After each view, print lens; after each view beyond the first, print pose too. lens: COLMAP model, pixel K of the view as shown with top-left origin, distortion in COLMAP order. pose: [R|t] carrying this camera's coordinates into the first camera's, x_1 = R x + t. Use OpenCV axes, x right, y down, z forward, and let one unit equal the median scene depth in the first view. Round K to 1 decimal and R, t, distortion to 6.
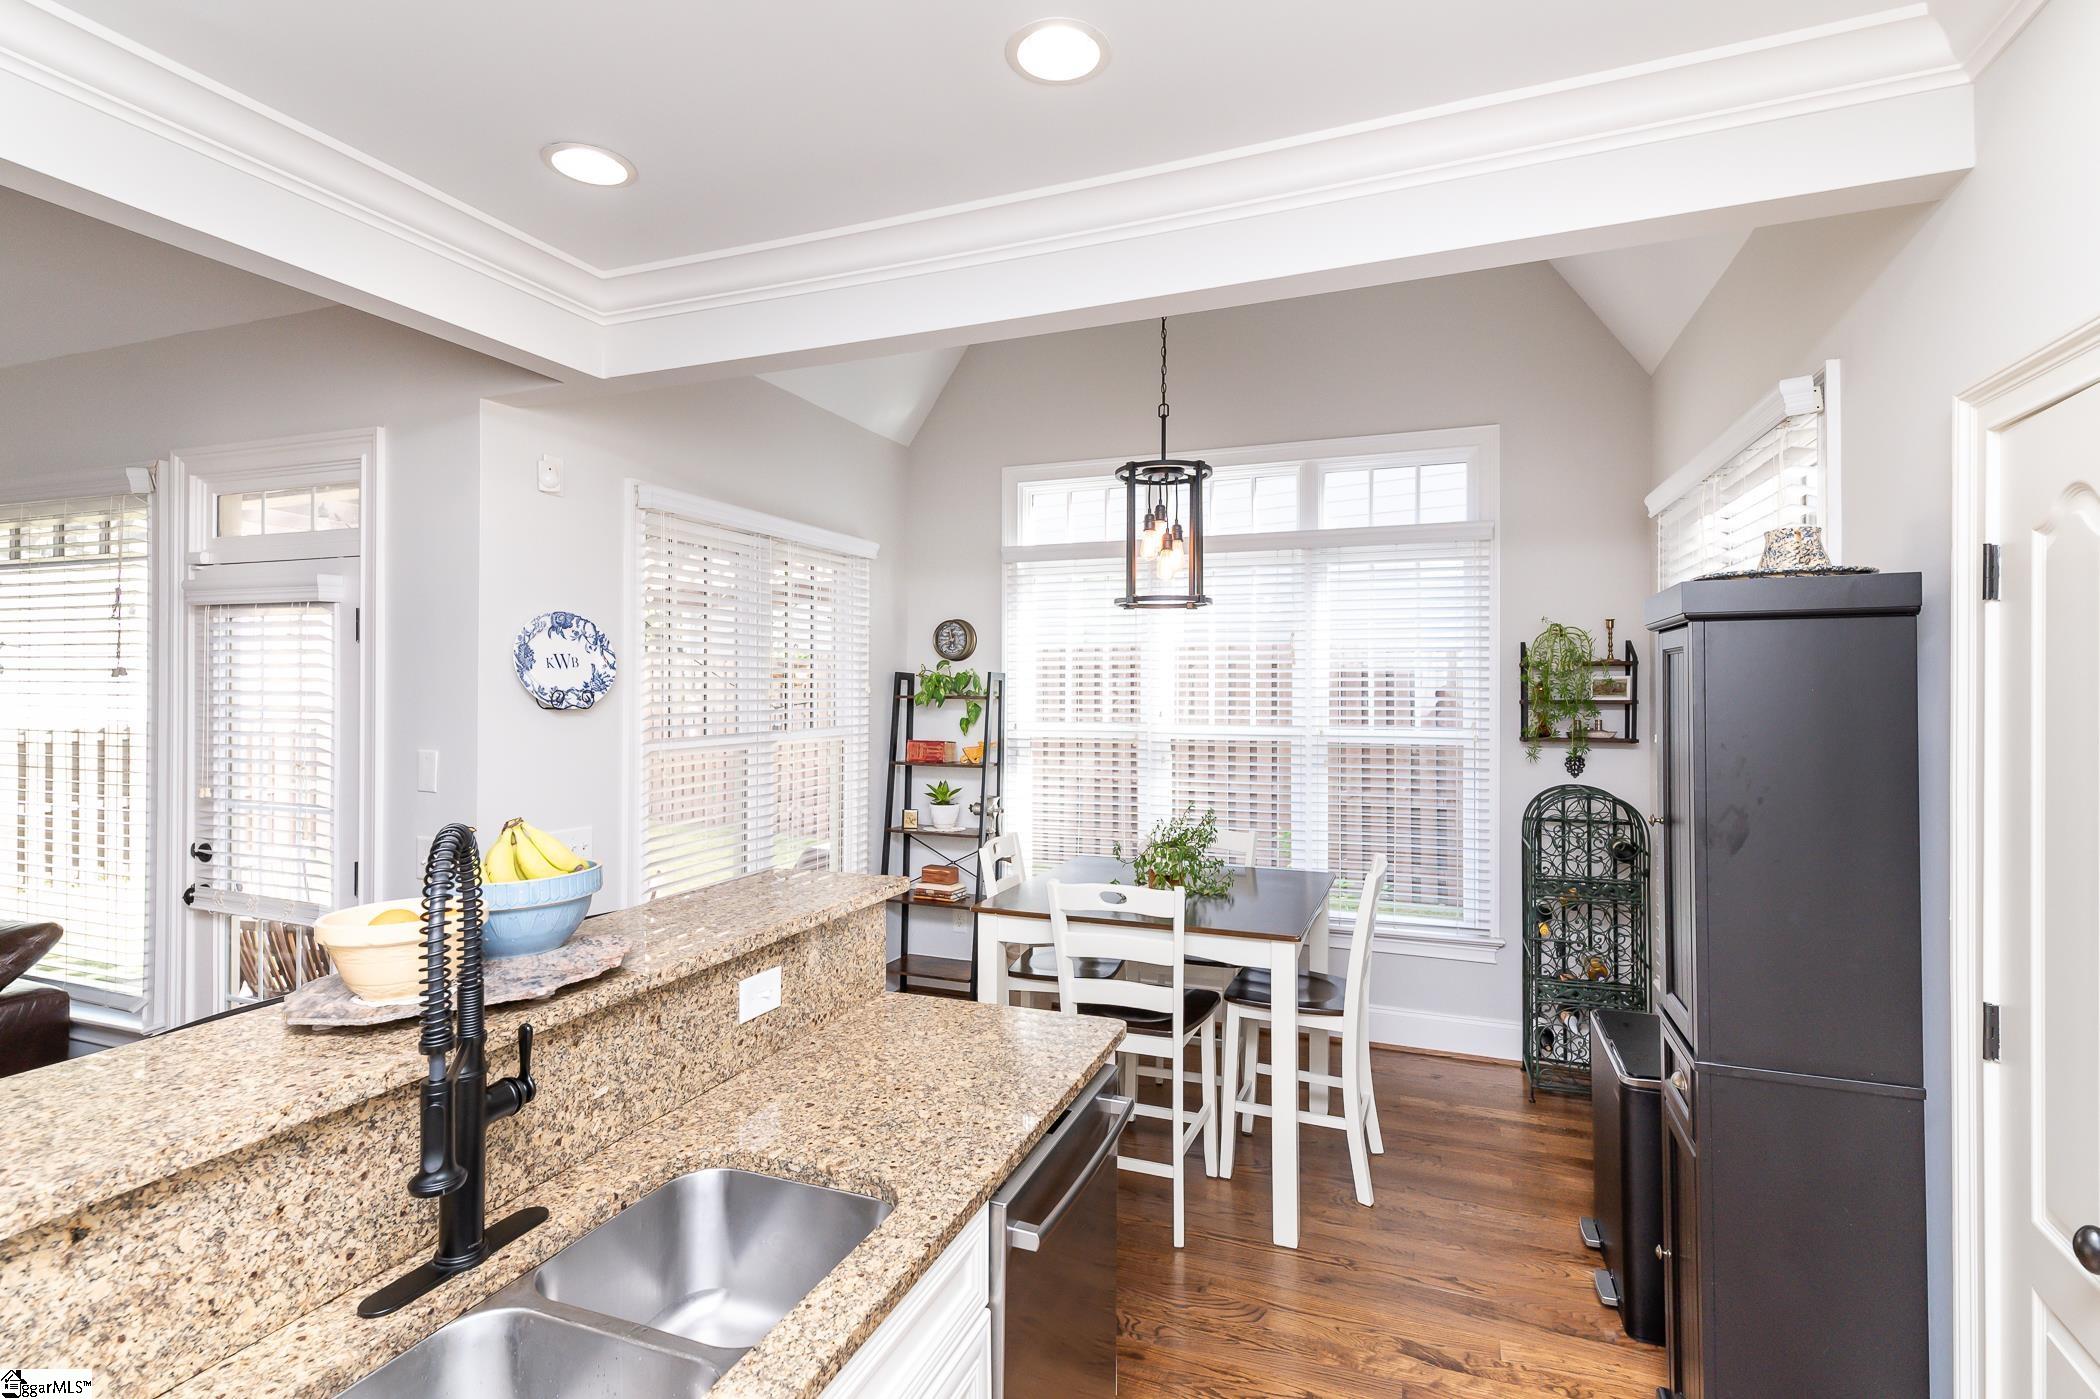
lens RADIAL K [[981.5, 0, 1041.7], [0, 981.5, 683.2], [0, 0, 1]] dist [0.003908, -0.001188]
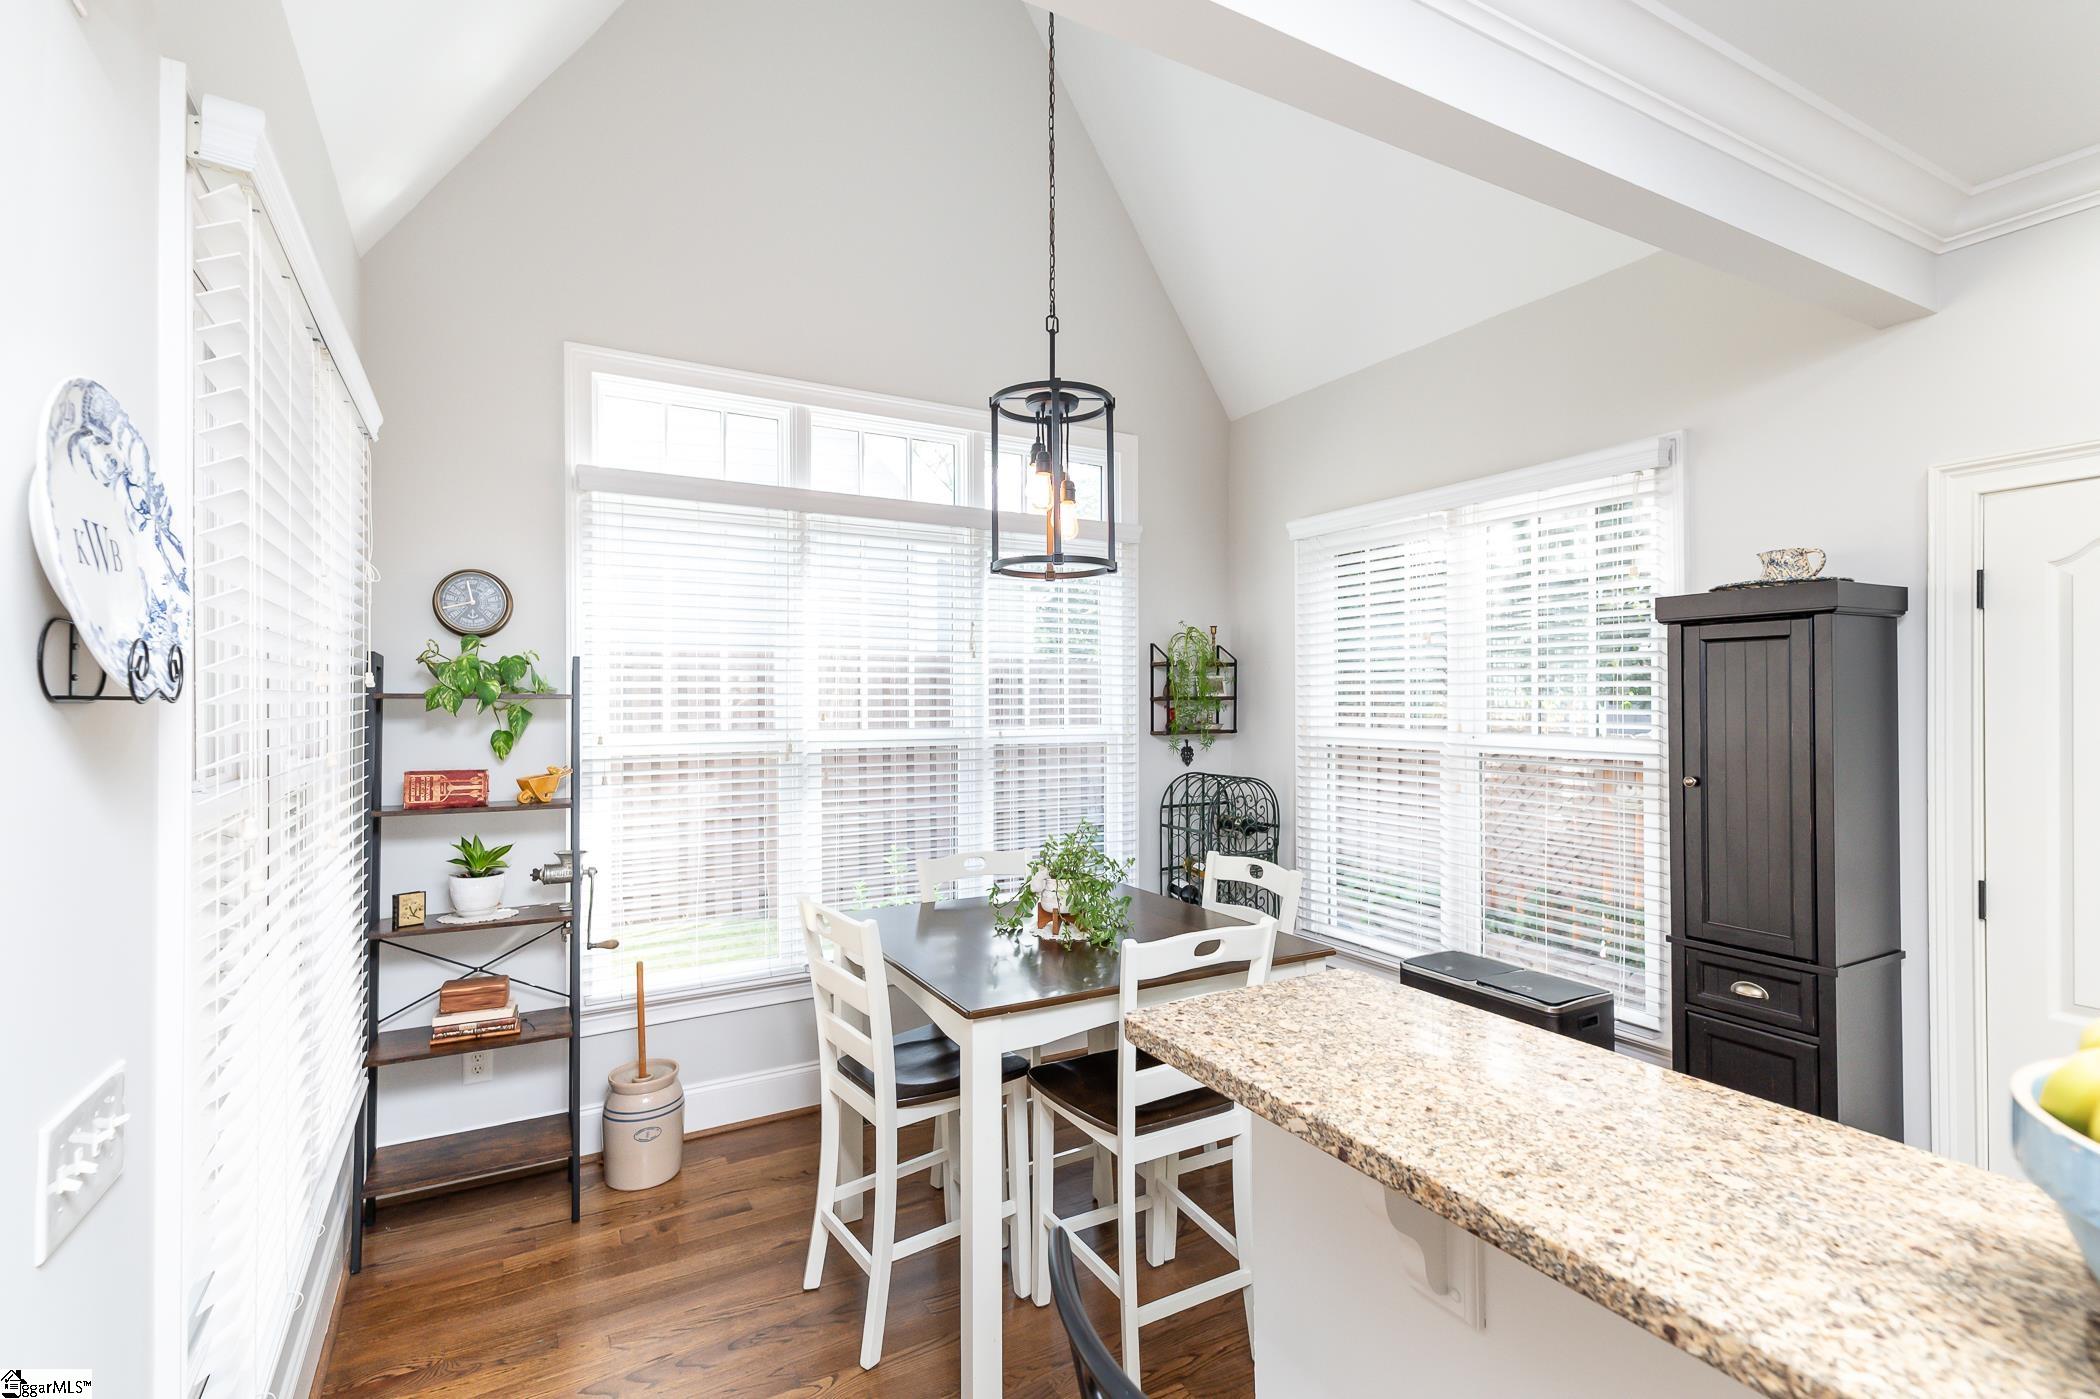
lens RADIAL K [[981.5, 0, 1033.7], [0, 981.5, 693.7], [0, 0, 1]] dist [0.003908, -0.001188]
pose [[0.641632, 0.002360, 0.767009, -0.377405], [0.001214, 0.999991, -0.004092, 0.016959], [-0.767012, 0.003556, 0.641623, 0.392442]]
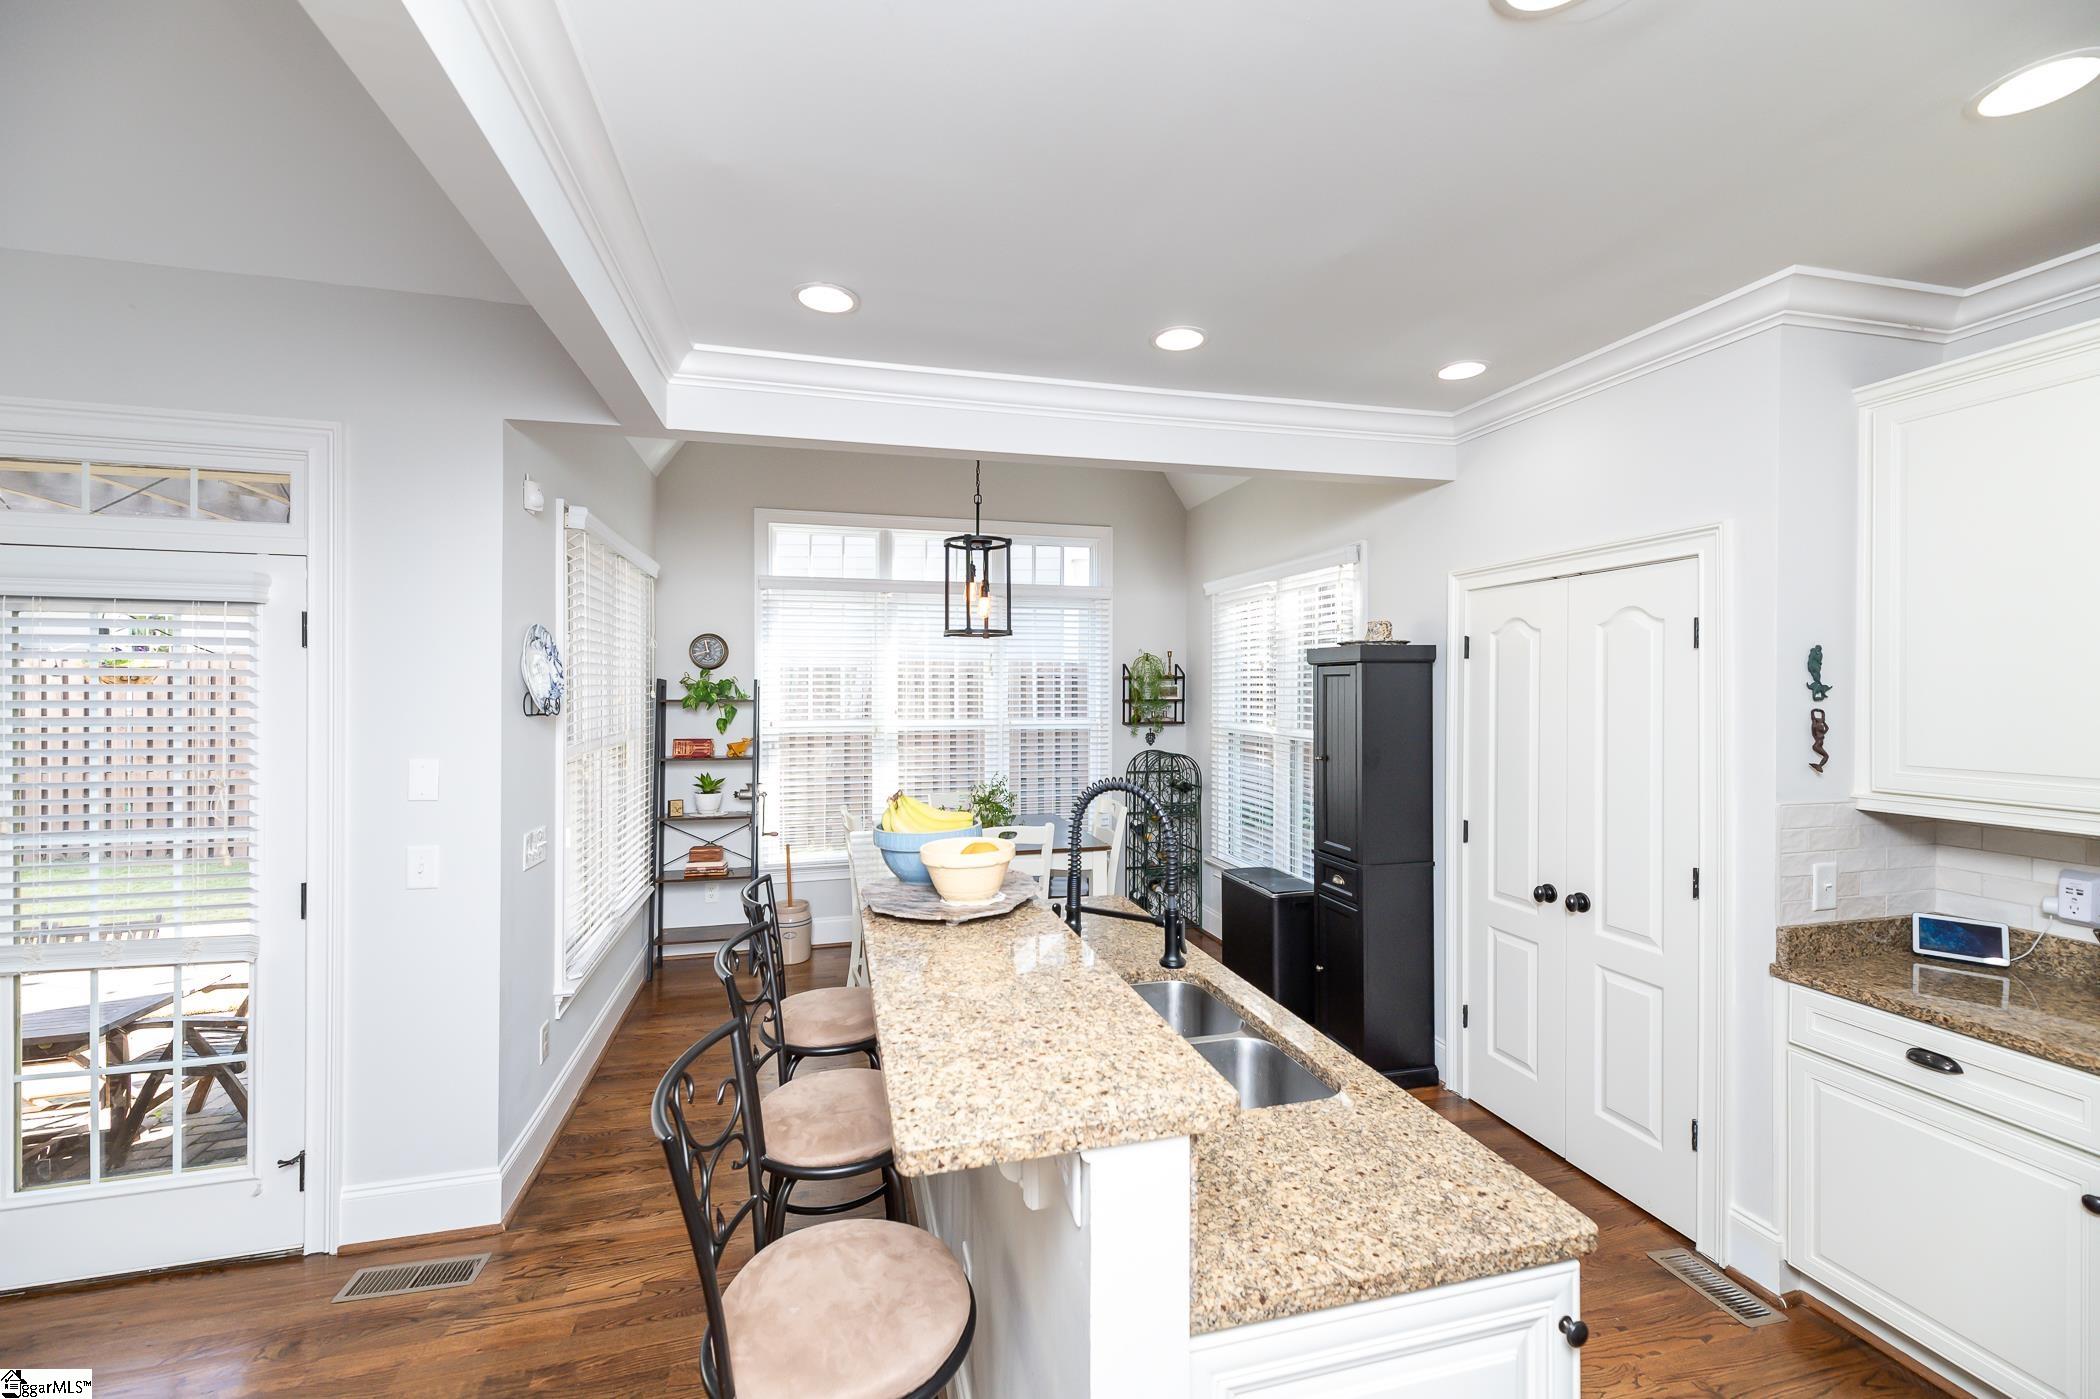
lens RADIAL K [[859.7, 0, 1027.5], [0, 859.7, 686.8], [0, 0, 1]] dist [0.001990, 0.000271]
pose [[0.817923, -0.000124, 0.575327, -0.414347], [-0.001548, 0.999996, 0.002415, -0.005849], [-0.575325, -0.002865, 0.817920, -0.050843]]
